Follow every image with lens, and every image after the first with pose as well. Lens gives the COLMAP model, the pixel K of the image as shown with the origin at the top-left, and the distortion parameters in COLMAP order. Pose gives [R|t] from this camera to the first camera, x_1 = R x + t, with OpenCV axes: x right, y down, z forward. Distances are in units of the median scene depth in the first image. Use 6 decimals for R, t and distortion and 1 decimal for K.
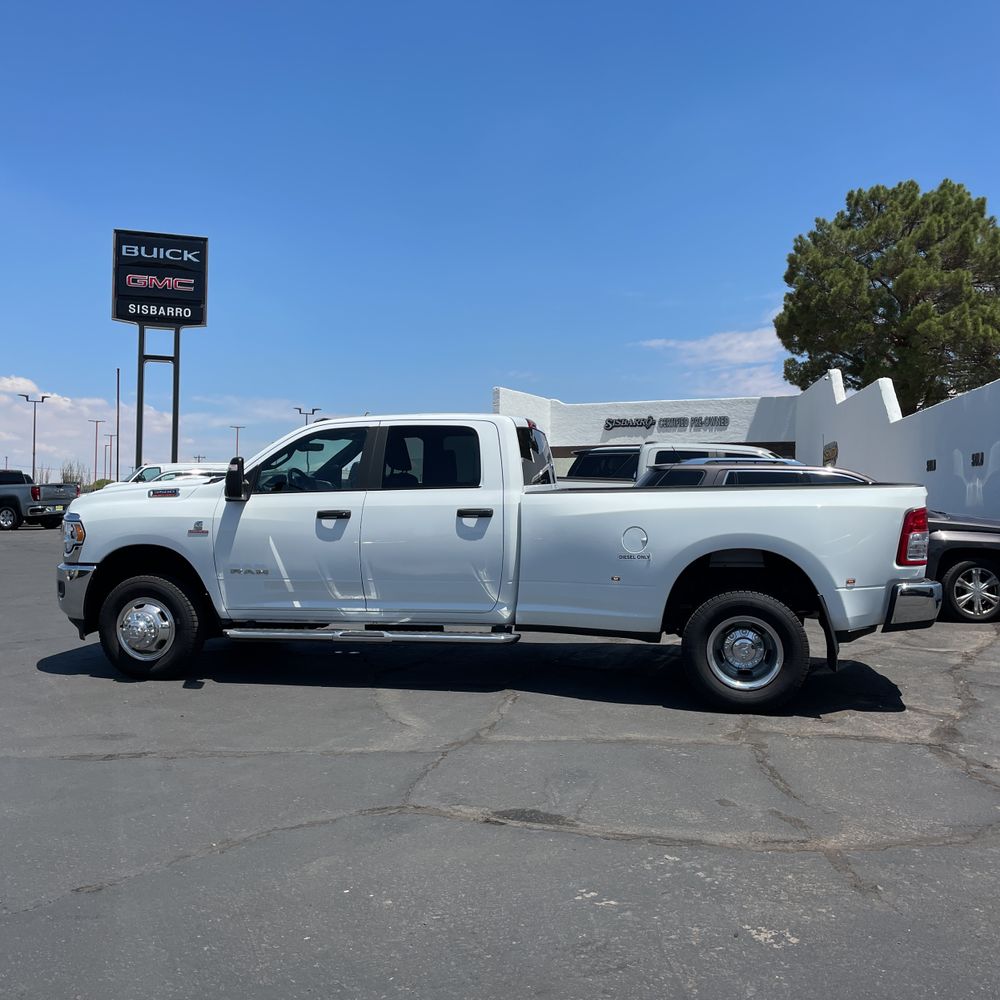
lens RADIAL K [[1021.6, 0, 478.5], [0, 1021.6, 492.7], [0, 0, 1]] dist [0.041809, 0.000000]
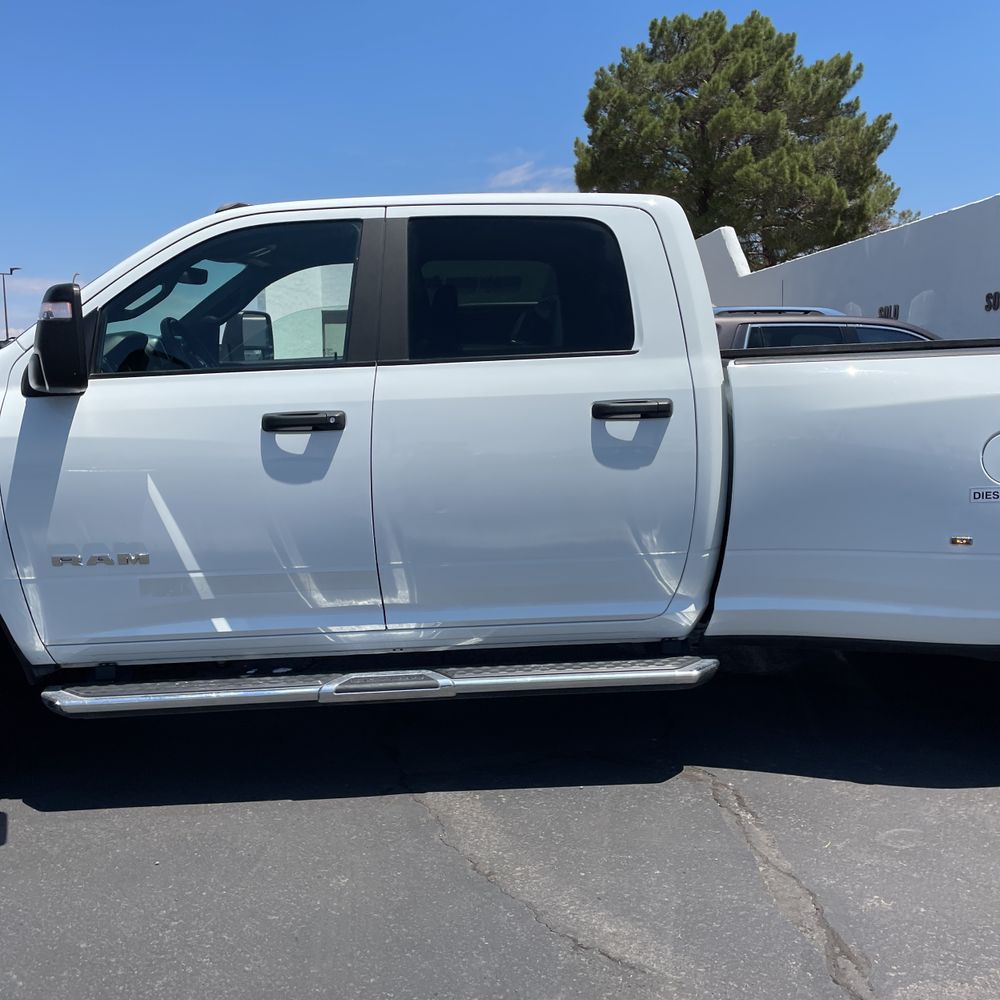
lens RADIAL K [[1021.6, 0, 492.9], [0, 1021.6, 495.9], [0, 0, 1]] dist [0.041809, 0.000000]
pose [[0.962934, -0.054813, 0.264110, -0.094778], [0.019880, 0.990894, 0.133168, -0.001963], [-0.269005, -0.122982, 0.955255, 0.291590]]
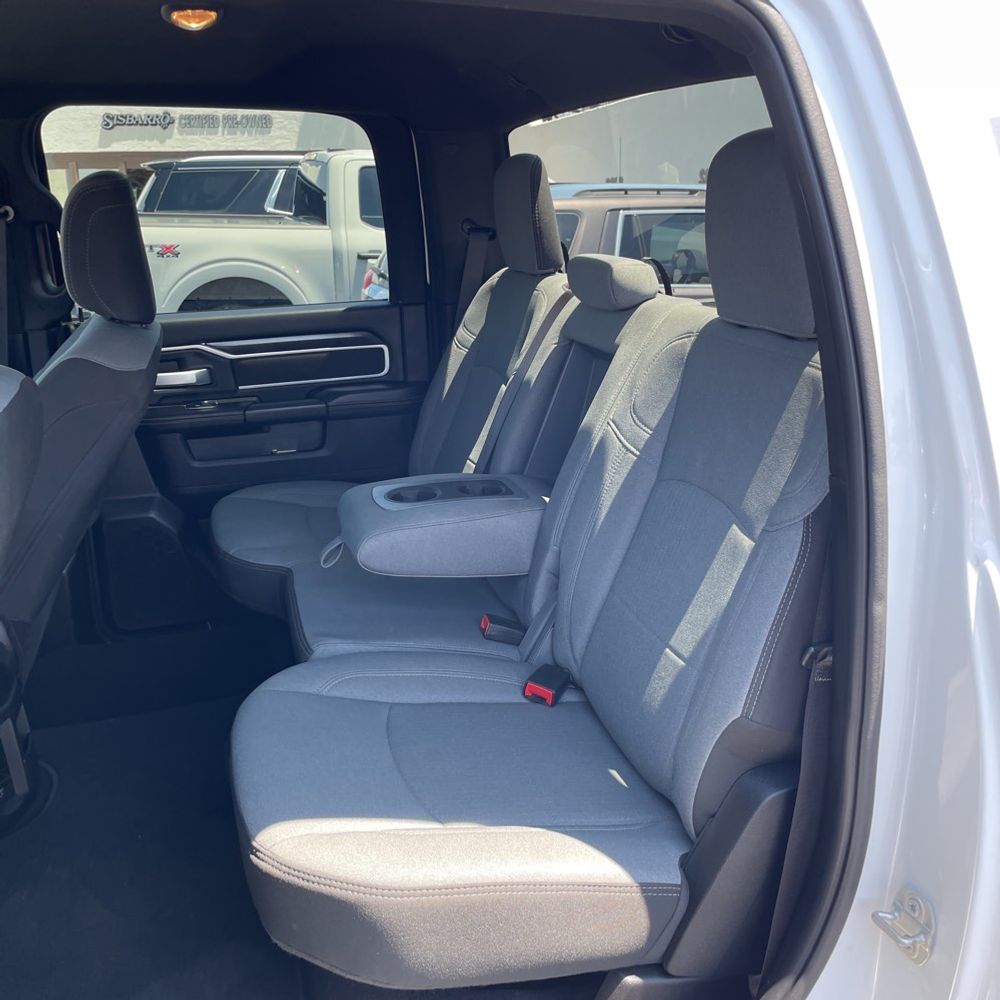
lens RADIAL K [[1021.6, 0, 523.7], [0, 1021.6, 519.6], [0, 0, 1]] dist [0.041809, 0.000000]
pose [[0.864791, -0.164661, 0.474367, -0.044322], [0.019666, 0.955086, 0.295674, -0.021532], [-0.501748, -0.246367, 0.829188, 0.466392]]
